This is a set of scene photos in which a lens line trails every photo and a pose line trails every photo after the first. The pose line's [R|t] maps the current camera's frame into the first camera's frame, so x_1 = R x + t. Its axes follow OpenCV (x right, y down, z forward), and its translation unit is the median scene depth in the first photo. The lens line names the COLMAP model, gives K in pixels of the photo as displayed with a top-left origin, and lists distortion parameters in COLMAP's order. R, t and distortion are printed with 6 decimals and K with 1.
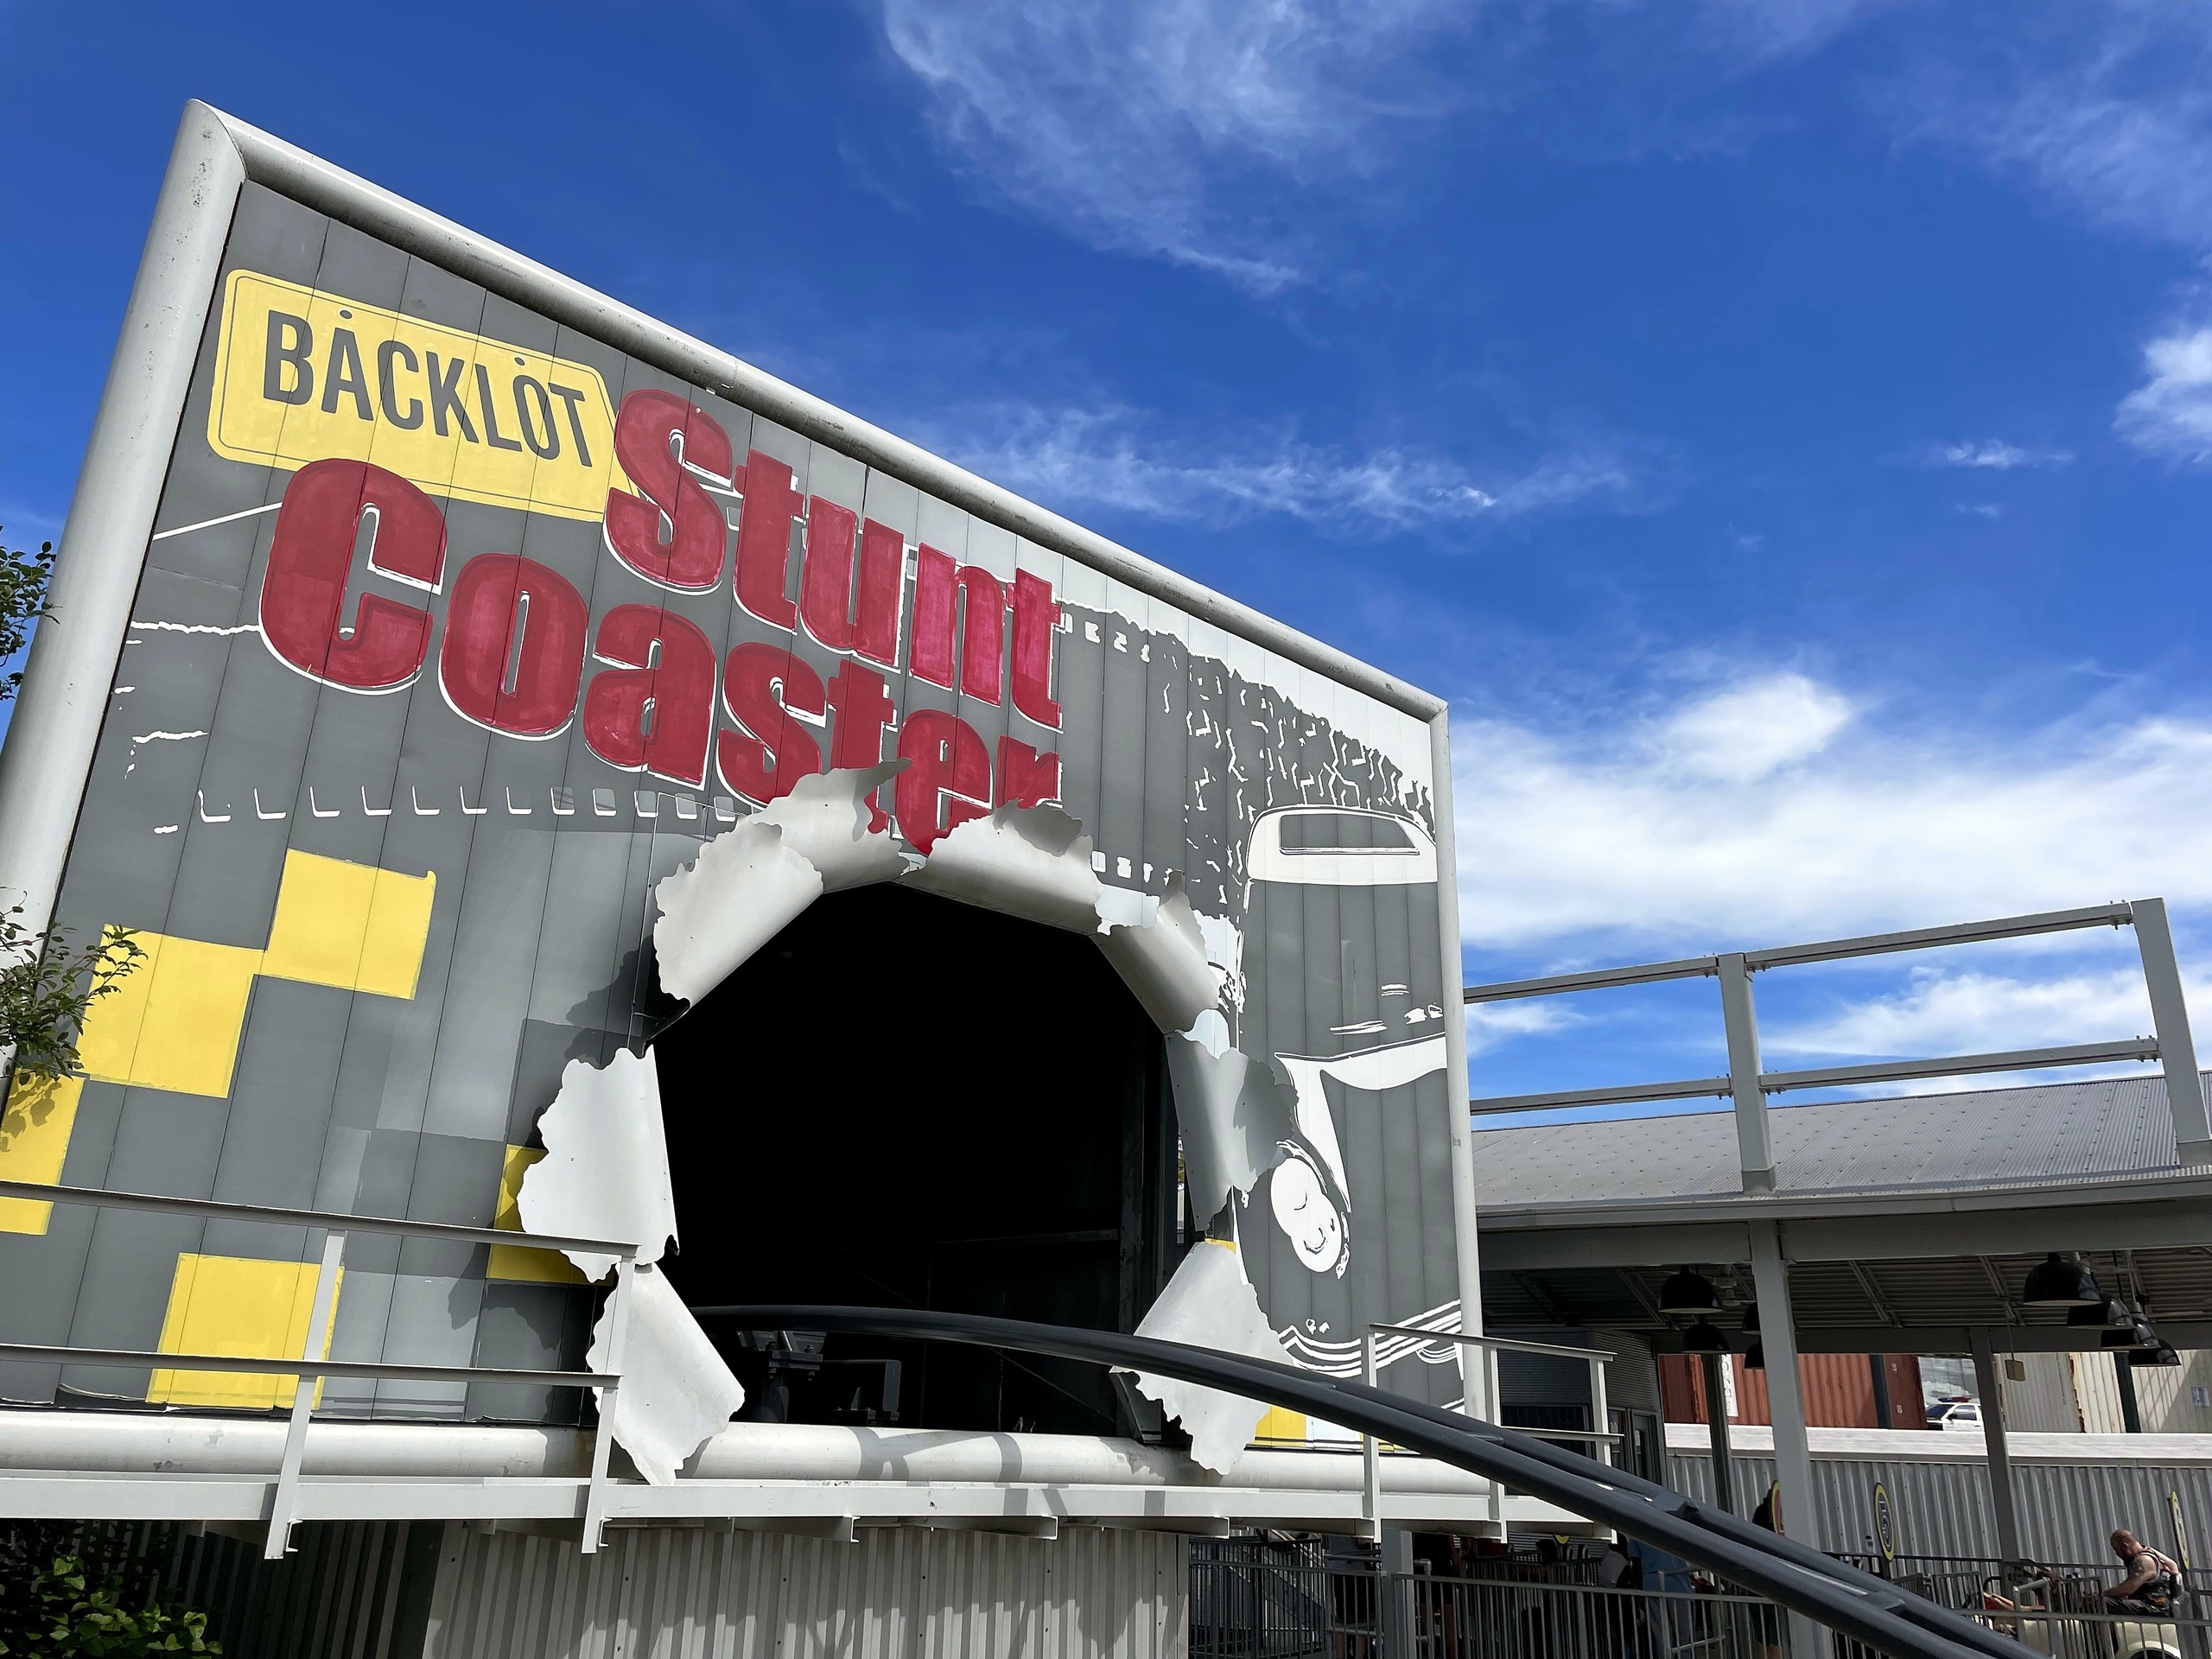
lens RADIAL K [[1655.2, 0, 1096.0], [0, 1655.2, 802.8], [0, 0, 1]] dist [0.105723, -0.139685]
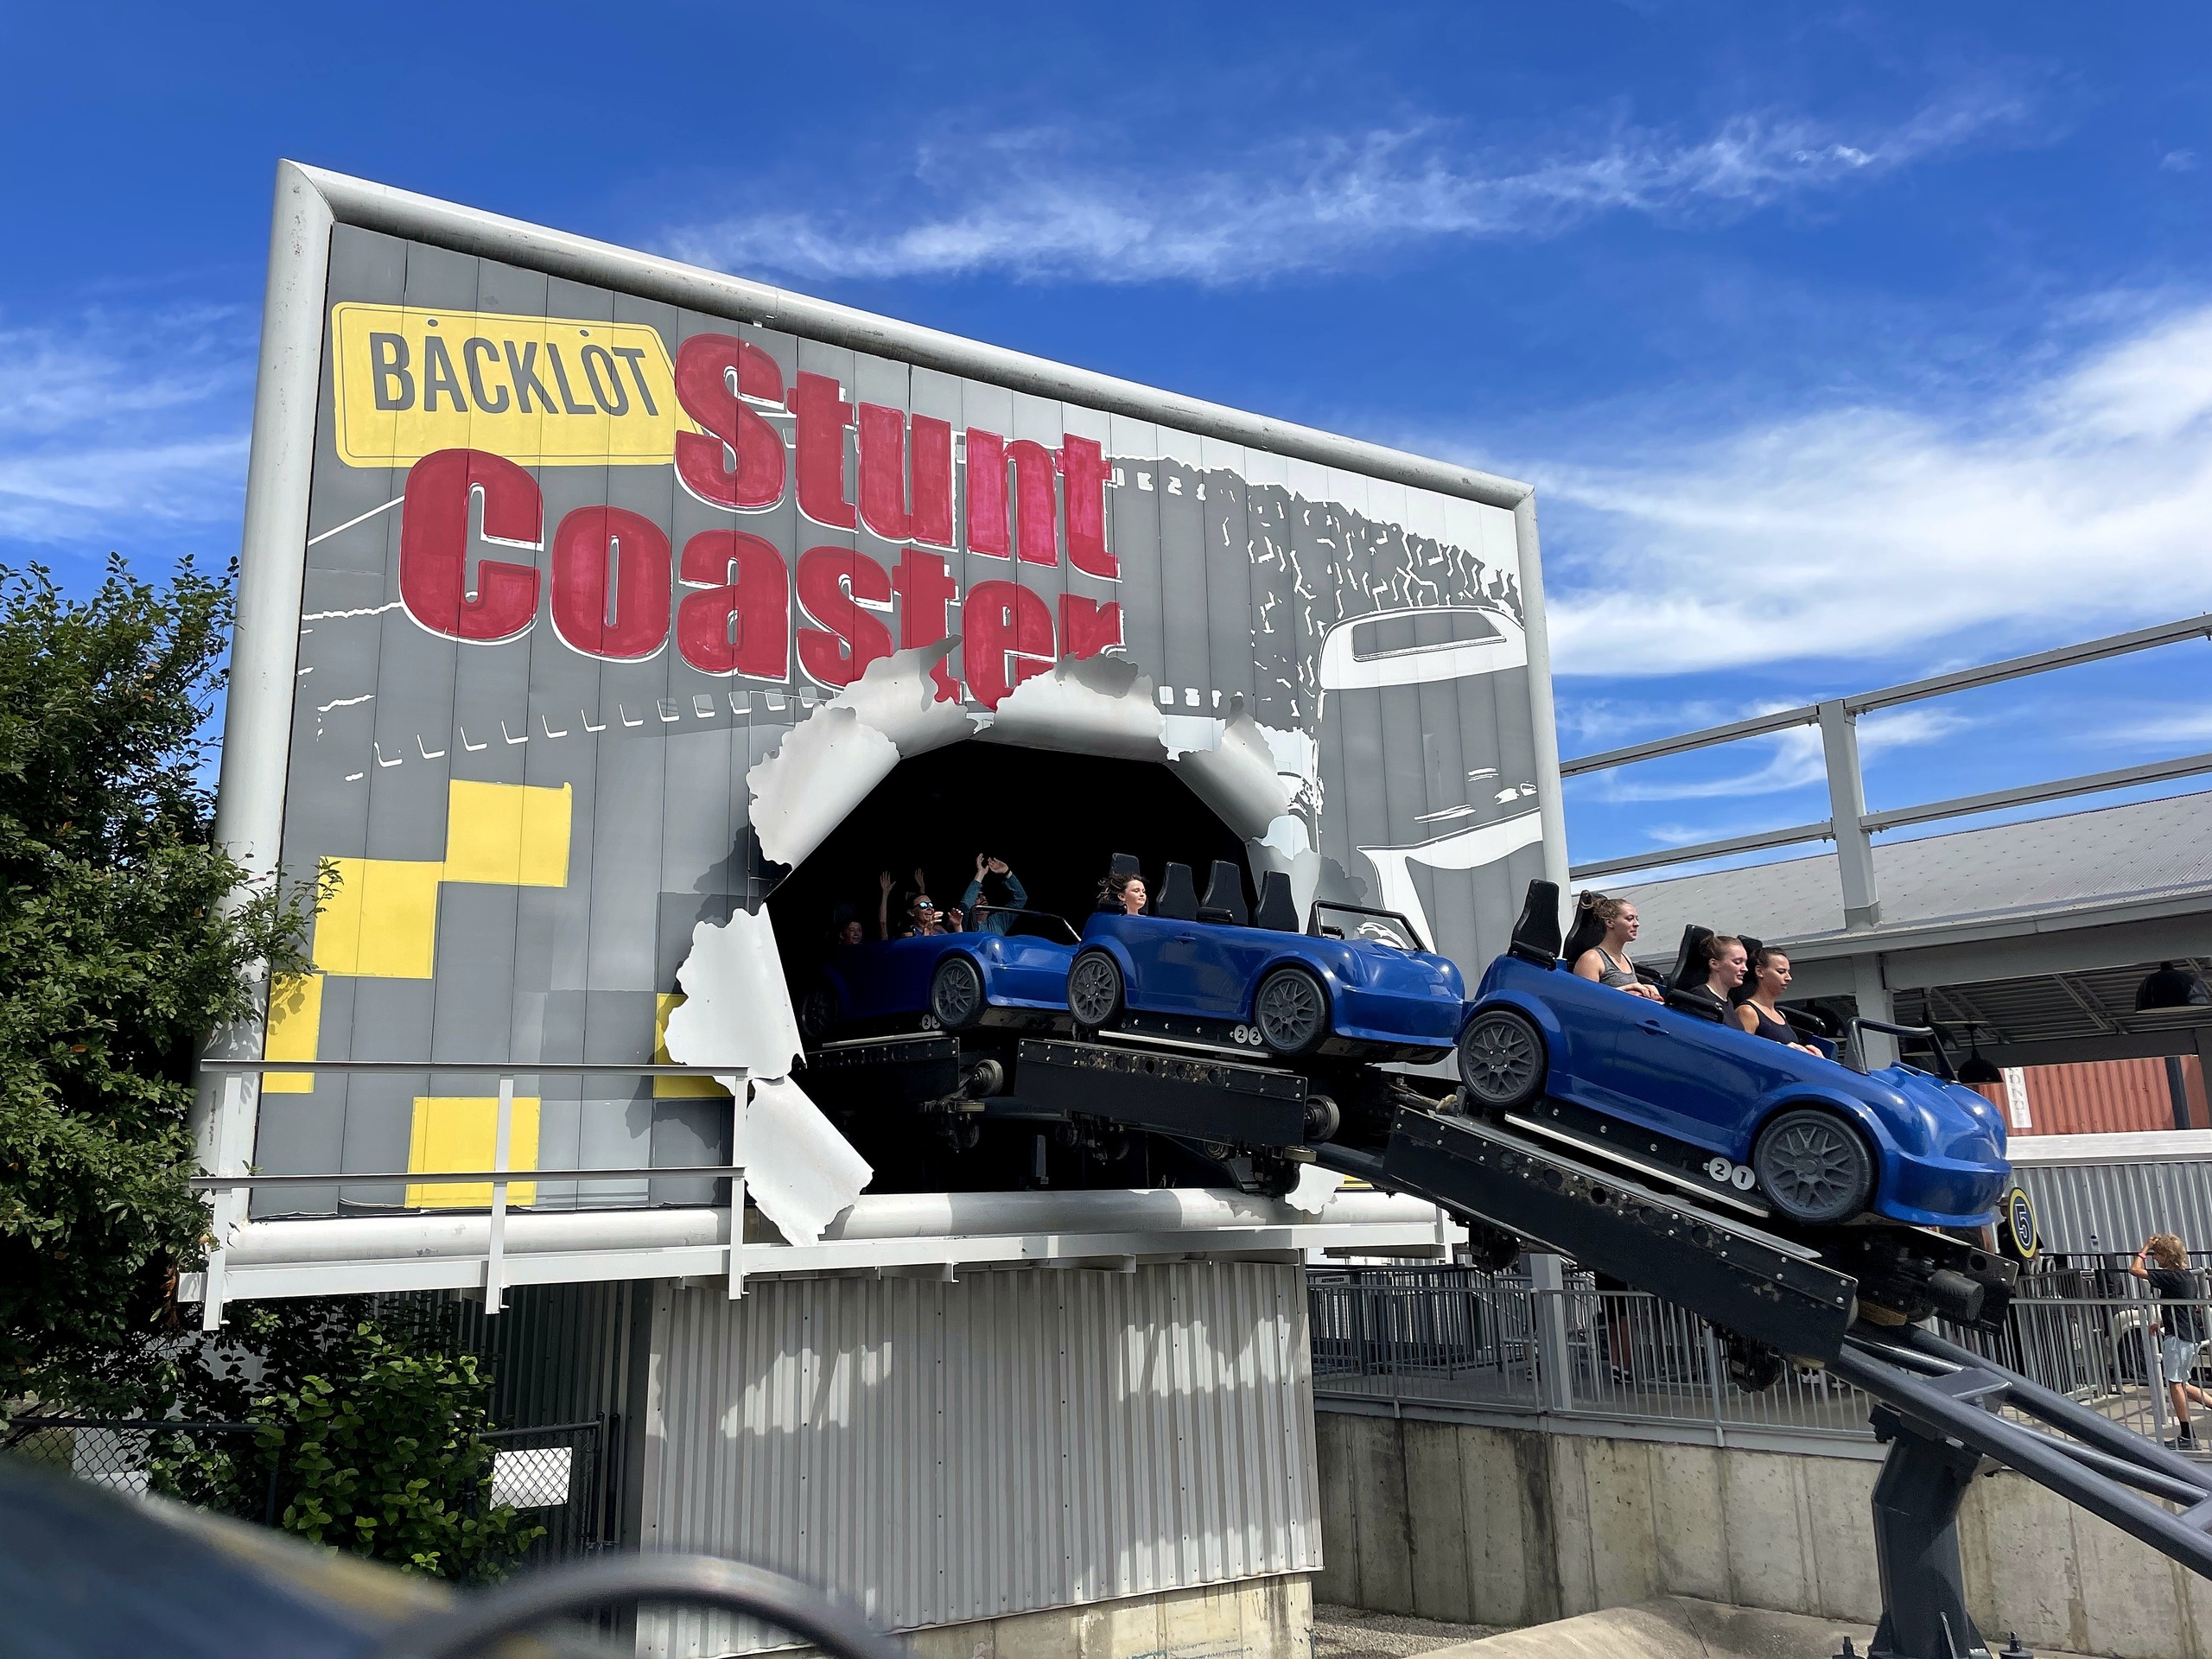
lens RADIAL K [[1655.2, 0, 1096.0], [0, 1655.2, 802.8], [0, 0, 1]] dist [0.105723, -0.139685]
pose [[0.978195, -0.099103, -0.182517, 0.173349], [0.122380, 0.985078, 0.121018, -0.038191], [0.167801, -0.140716, 0.975726, -0.112245]]
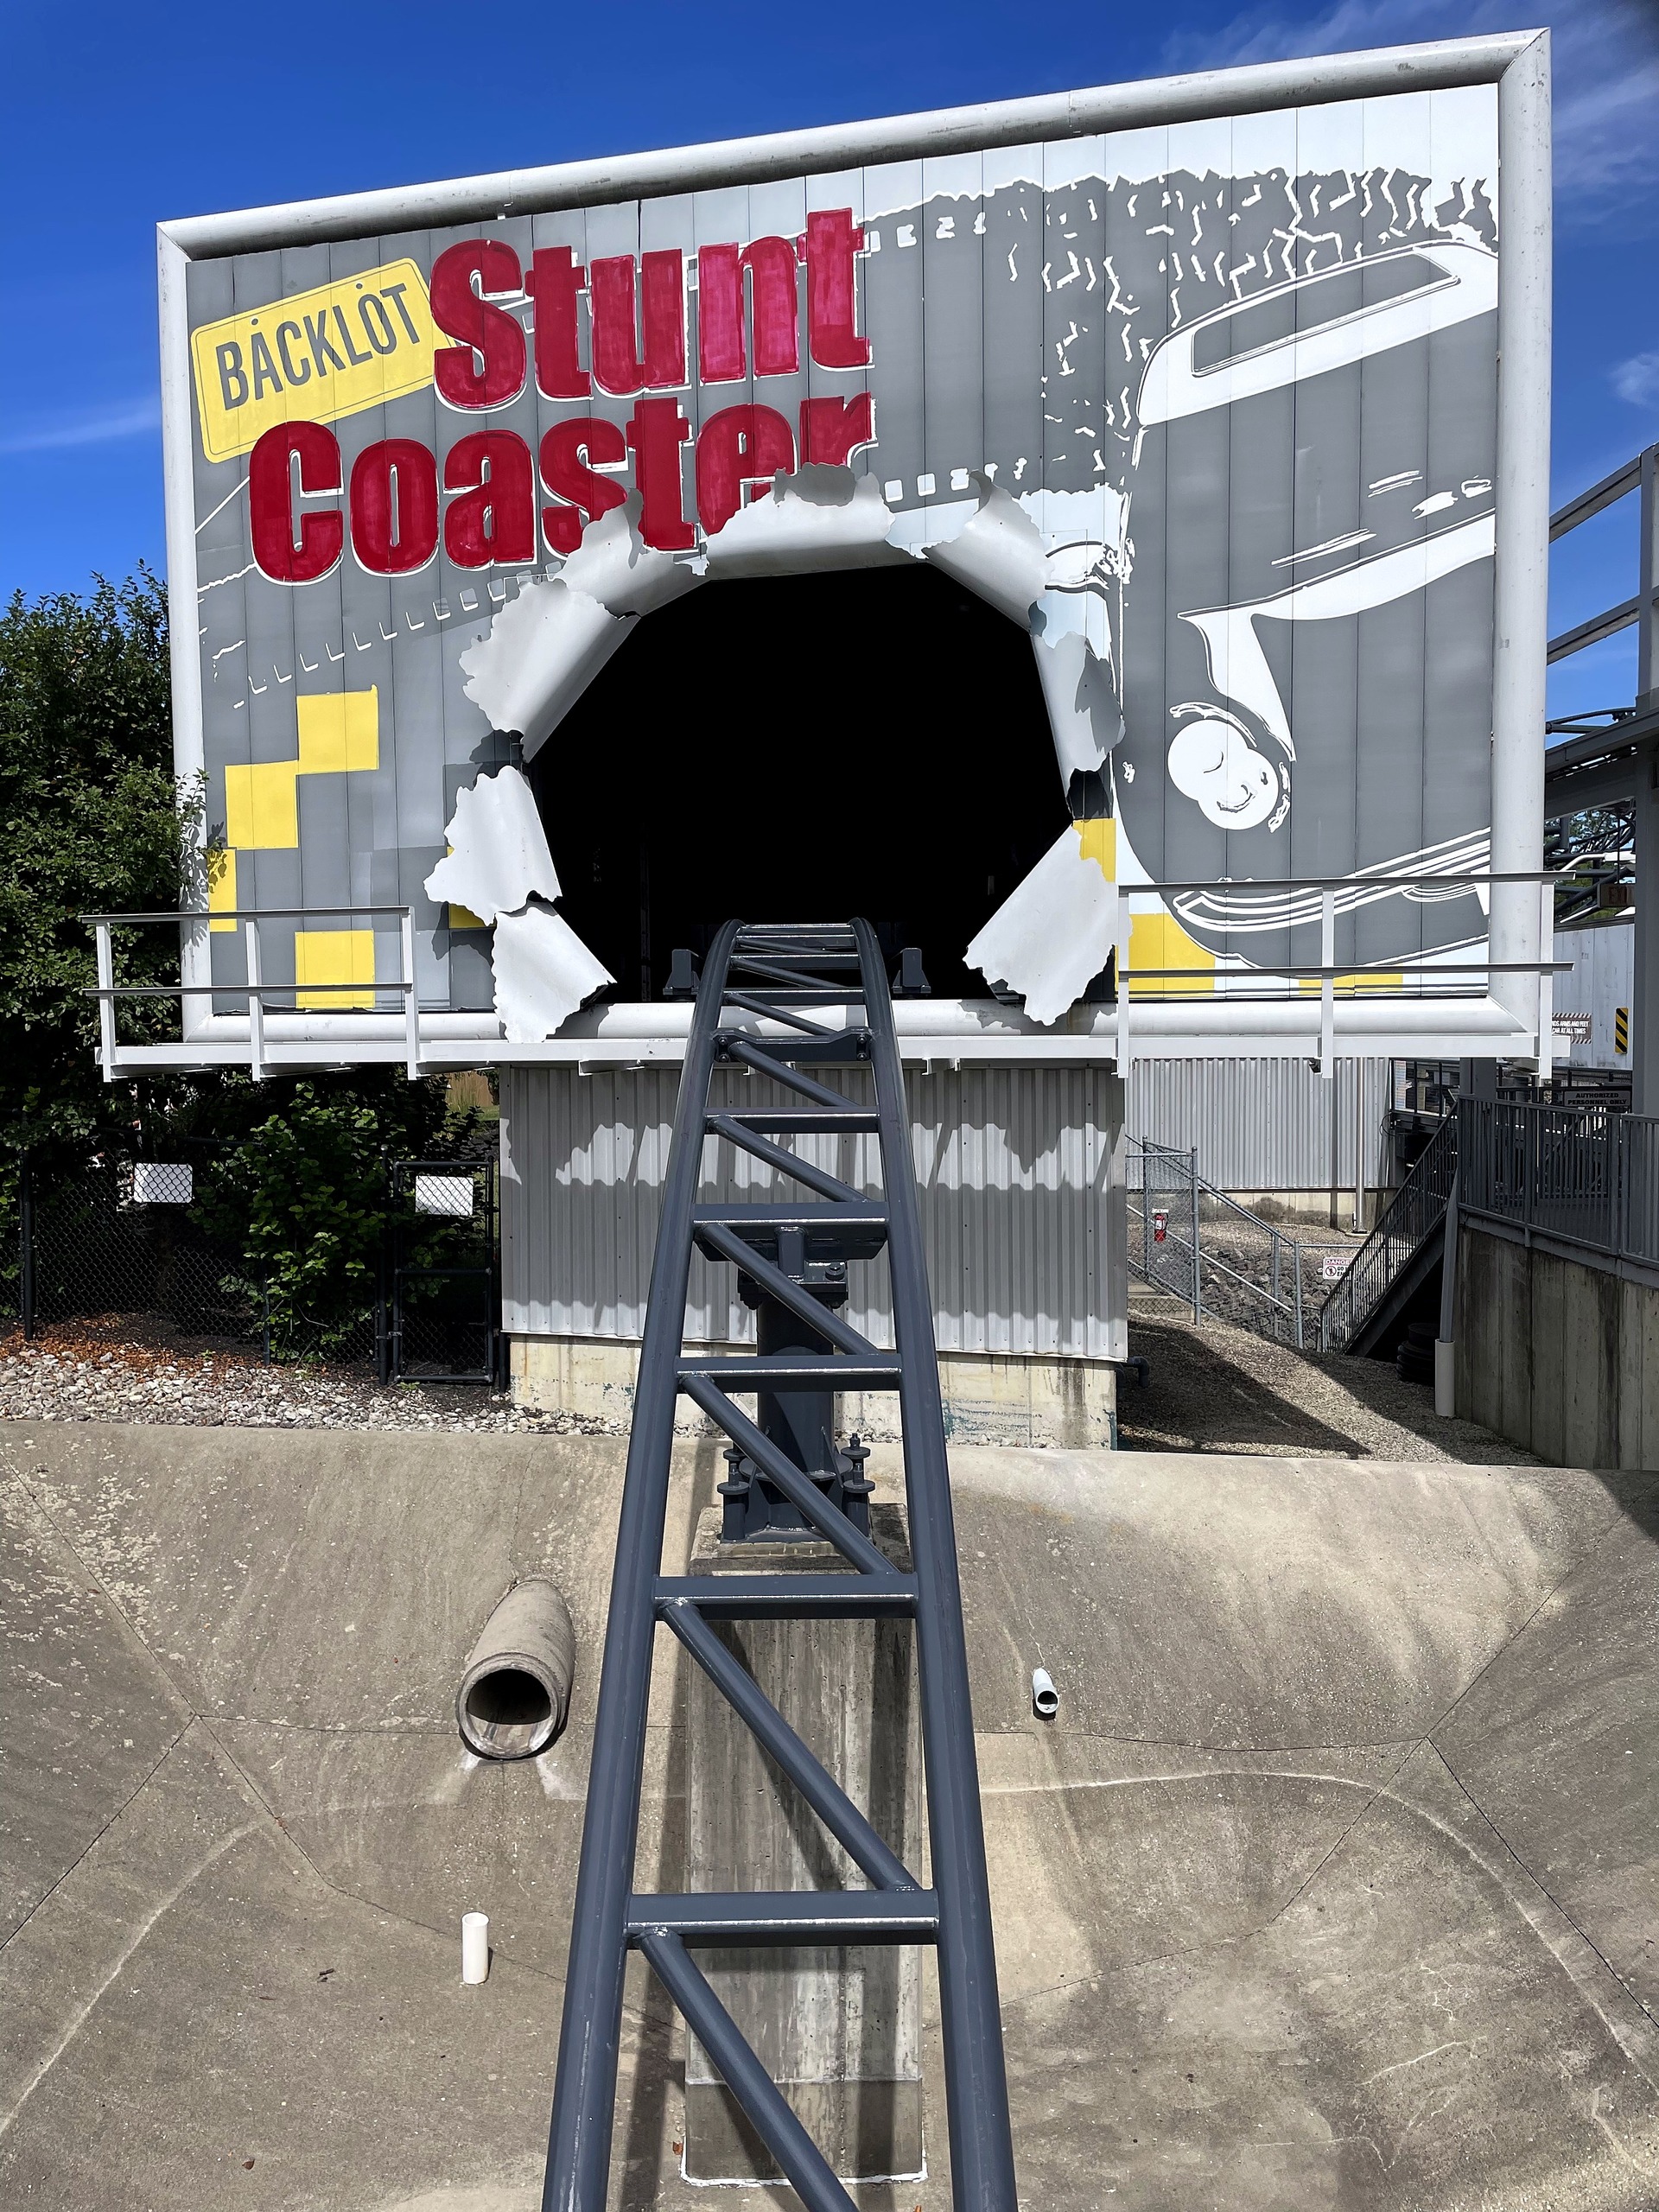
lens RADIAL K [[1657.8, 0, 827.9], [0, 1657.8, 1068.8], [0, 0, 1]] dist [0.100563, -0.130823]
pose [[0.566275, -0.011486, -0.824136, 0.947785], [0.325735, 0.921622, 0.210973, 0.150560], [0.757119, -0.387919, 0.525633, 0.304226]]
